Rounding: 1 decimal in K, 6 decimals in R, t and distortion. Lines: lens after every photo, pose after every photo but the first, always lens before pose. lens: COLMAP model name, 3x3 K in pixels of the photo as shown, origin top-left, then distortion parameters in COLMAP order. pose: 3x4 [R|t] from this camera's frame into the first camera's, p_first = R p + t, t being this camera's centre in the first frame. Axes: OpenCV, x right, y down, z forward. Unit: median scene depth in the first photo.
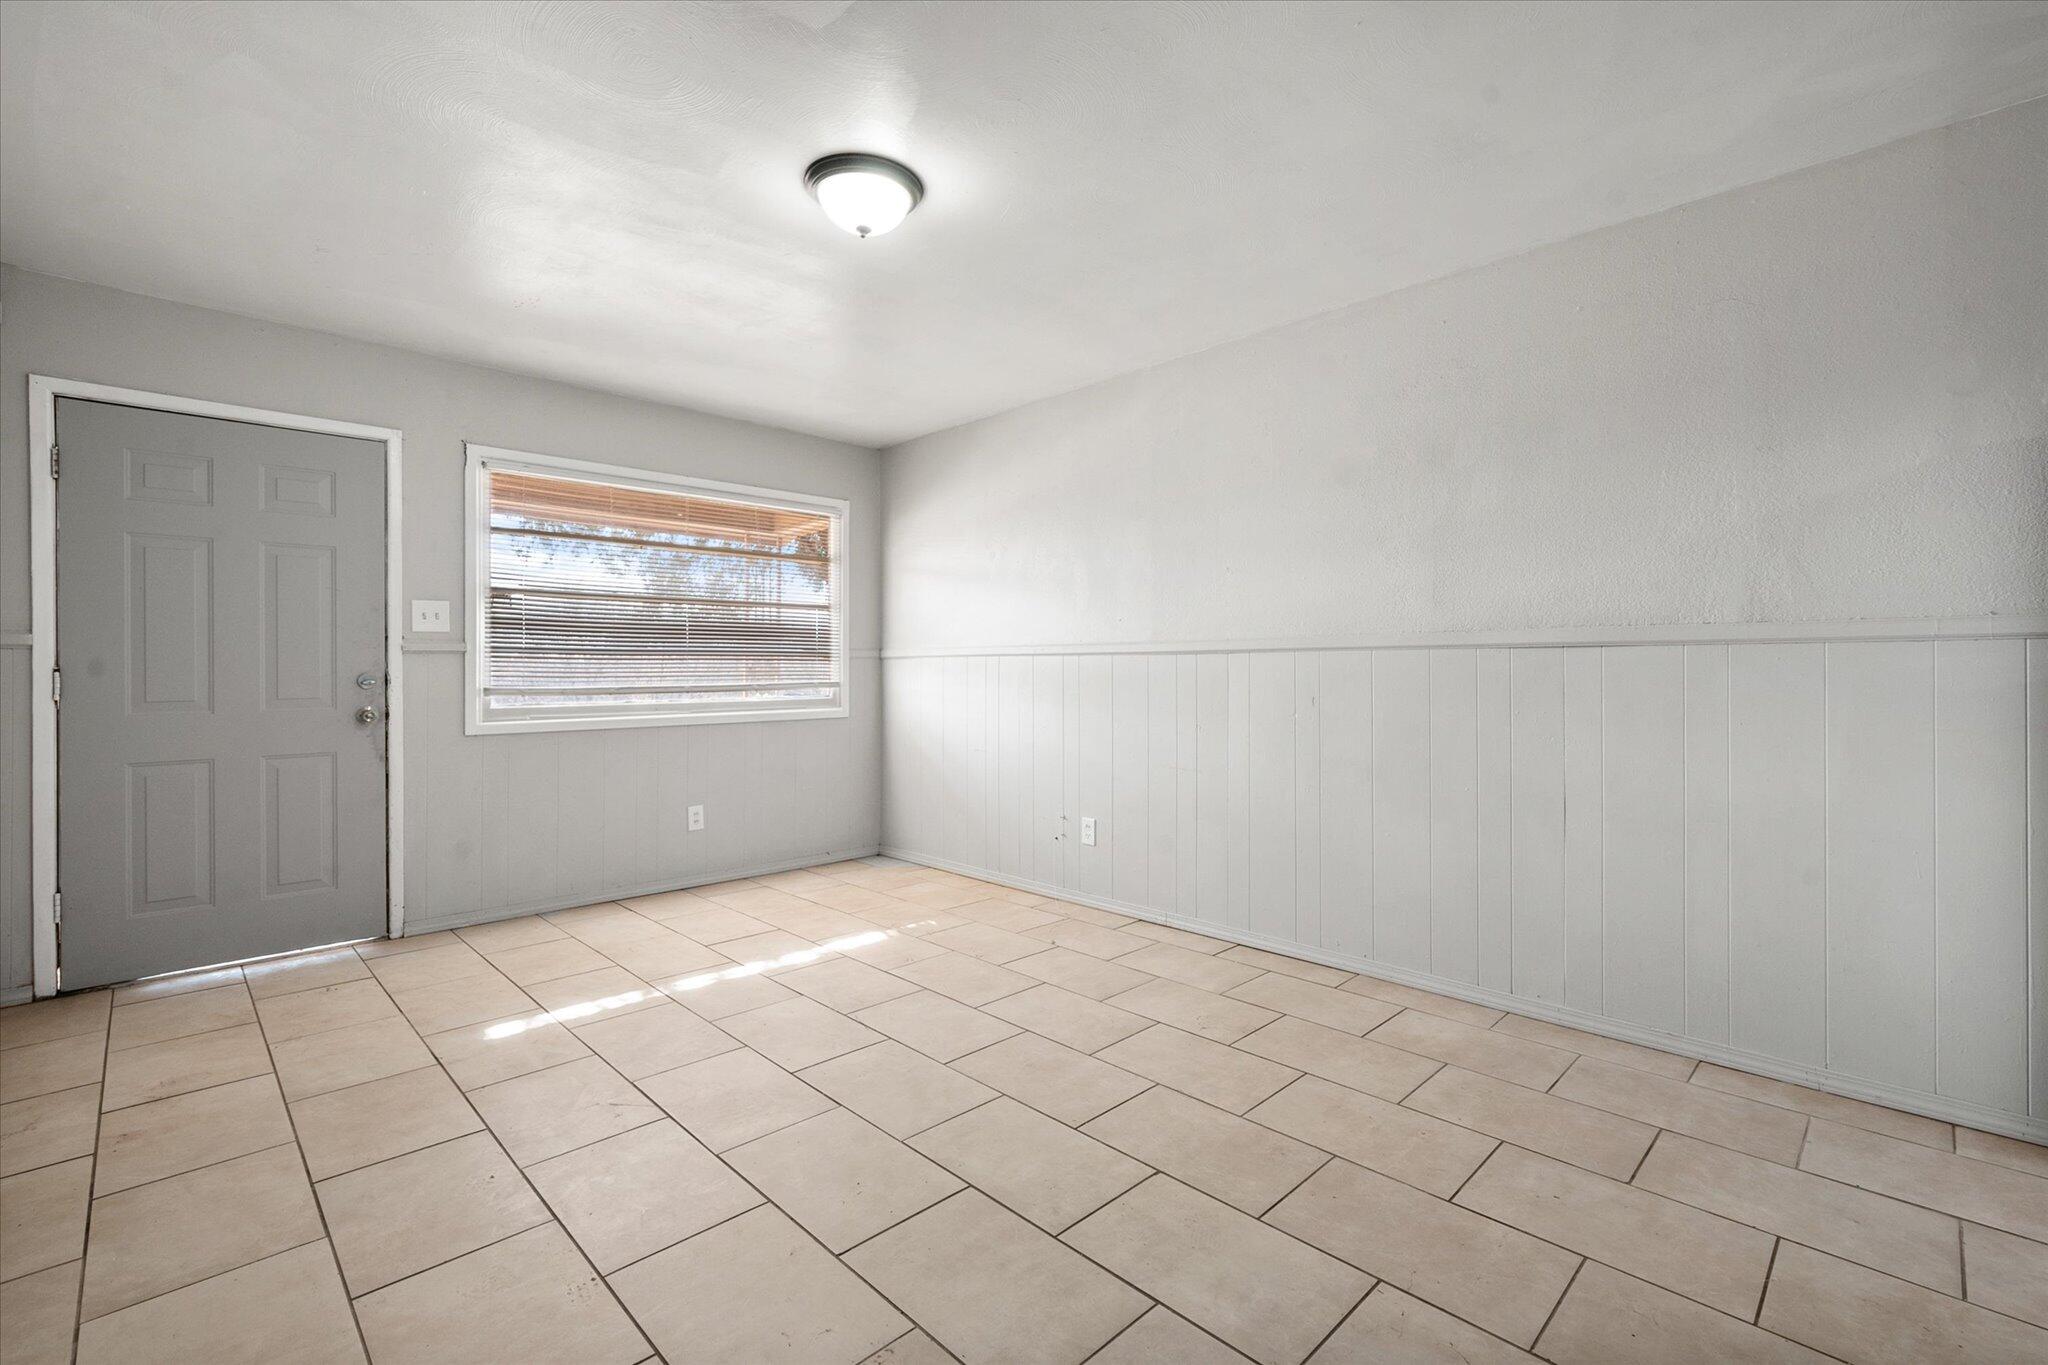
lens RADIAL K [[903.6, 0, 1029.0], [0, 903.6, 662.3], [0, 0, 1]] dist [0.013848, -0.001428]
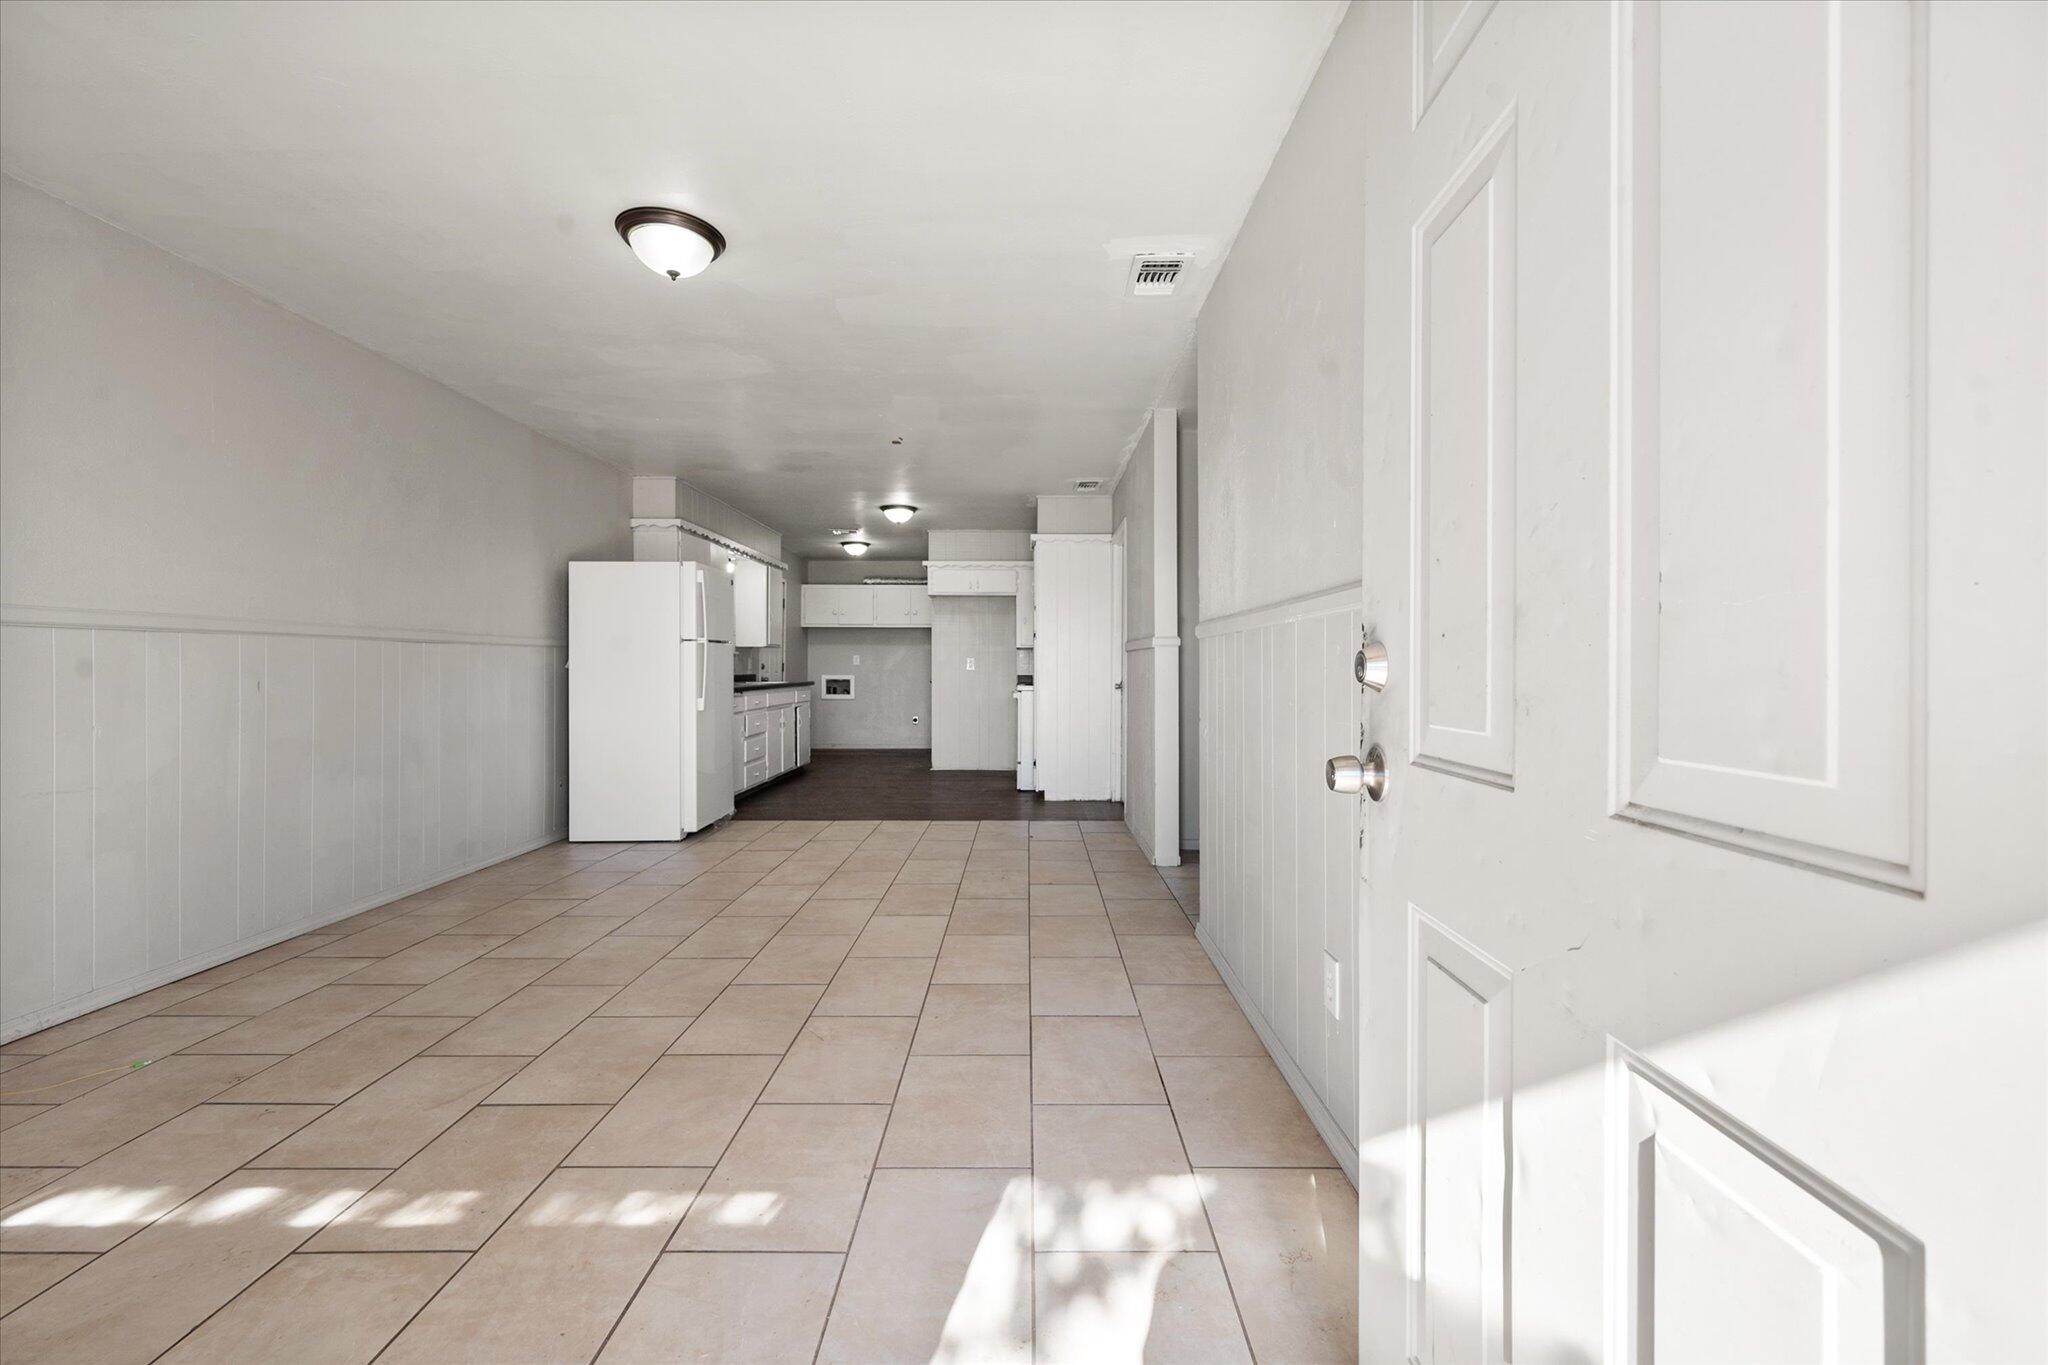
lens RADIAL K [[814.6, 0, 1030.2], [0, 814.6, 670.2], [0, 0, 1]] dist [0.000415, -0.000295]
pose [[-0.711189, 0.000213, 0.703001, -0.867851], [-0.002293, 0.999994, -0.002623, 0.024316], [-0.702997, -0.003478, -0.711184, 0.991475]]
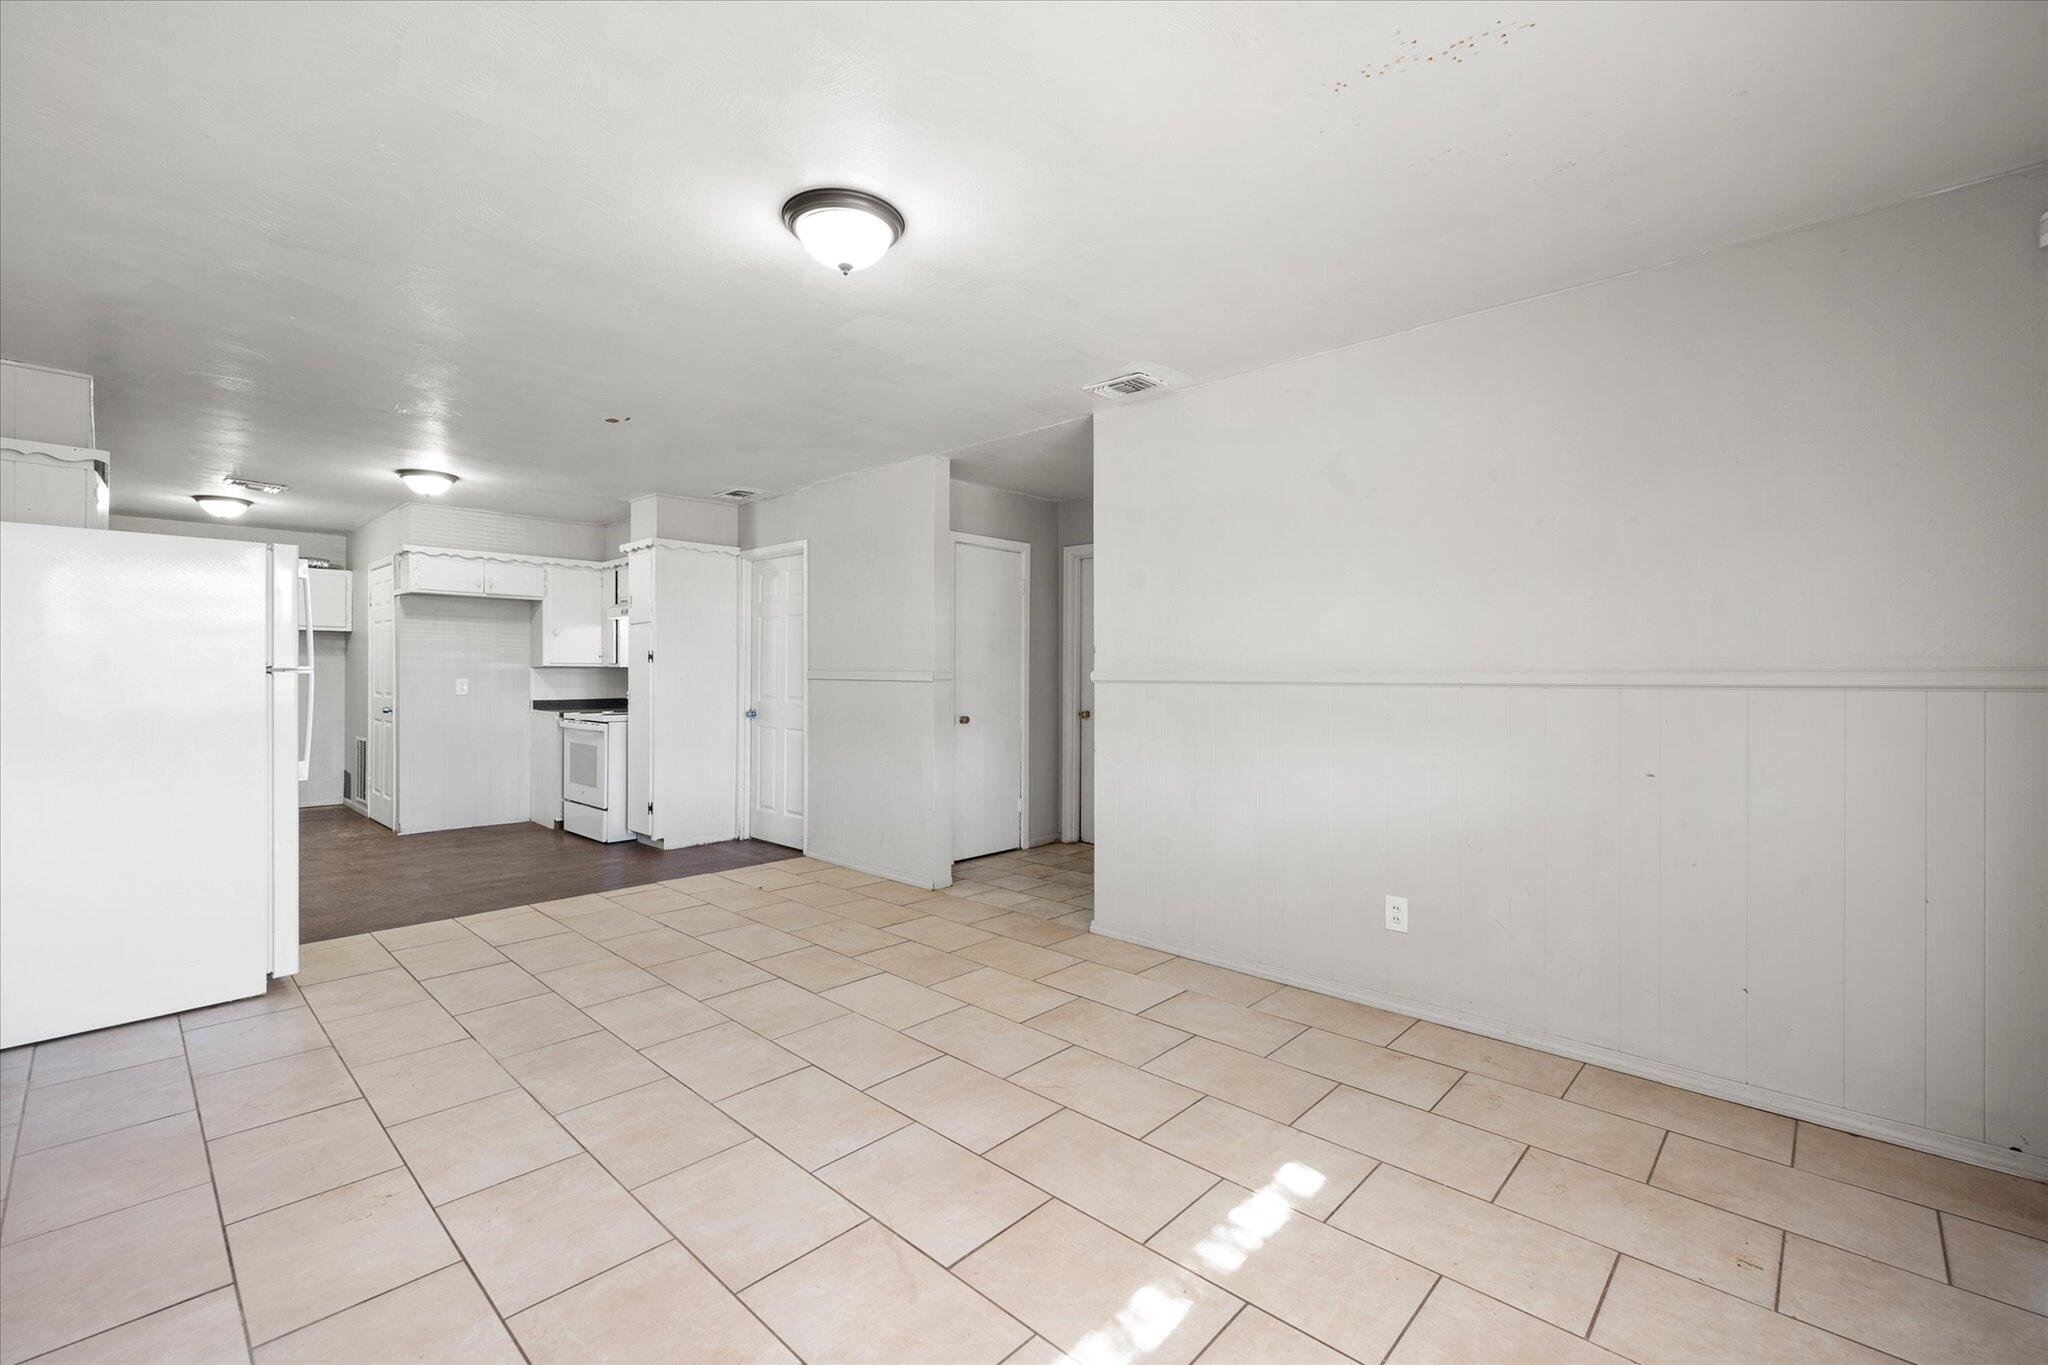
lens RADIAL K [[868.7, 0, 1026.6], [0, 868.7, 674.7], [0, 0, 1]] dist [-0.000486, 0.000192]
pose [[-0.999363, -0.000706, -0.035694, -0.242606], [-0.000634, 0.999998, -0.002050, -0.021775], [0.035696, -0.002026, -0.999361, 1.360881]]
